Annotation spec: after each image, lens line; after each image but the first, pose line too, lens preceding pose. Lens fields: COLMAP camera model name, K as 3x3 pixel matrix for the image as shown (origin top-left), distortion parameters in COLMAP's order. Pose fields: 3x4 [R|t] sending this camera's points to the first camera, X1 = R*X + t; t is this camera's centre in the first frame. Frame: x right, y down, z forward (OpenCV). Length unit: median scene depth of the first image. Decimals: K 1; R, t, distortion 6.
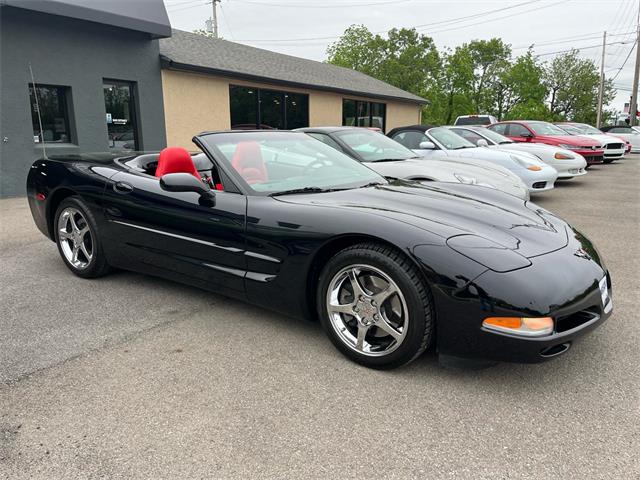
lens RADIAL K [[484.3, 0, 321.7], [0, 484.3, 240.5], [0, 0, 1]] dist [0.069046, -0.101659]
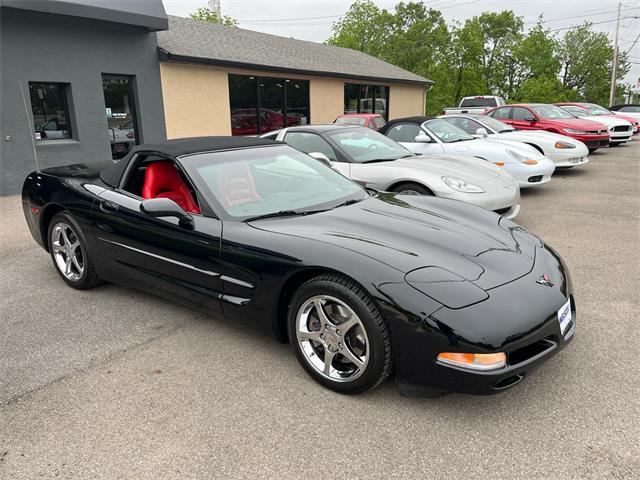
lens RADIAL K [[484.3, 0, 314.8], [0, 484.3, 239.2], [0, 0, 1]] dist [0.069046, -0.101659]
pose [[0.999487, -0.005985, -0.031456, 0.053177], [0.007290, 0.999110, 0.041554, -0.067652], [0.031180, -0.041762, 0.998641, -0.022349]]
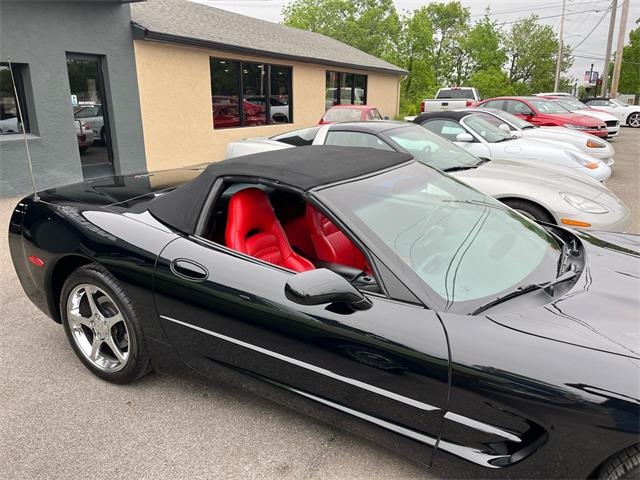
lens RADIAL K [[484.3, 0, 316.5], [0, 484.3, 243.3], [0, 0, 1]] dist [0.069046, -0.101659]
pose [[0.996351, -0.022673, 0.082288, -0.247106], [0.016615, 0.997151, 0.073573, -0.157036], [-0.083722, -0.071937, 0.993889, 0.306424]]
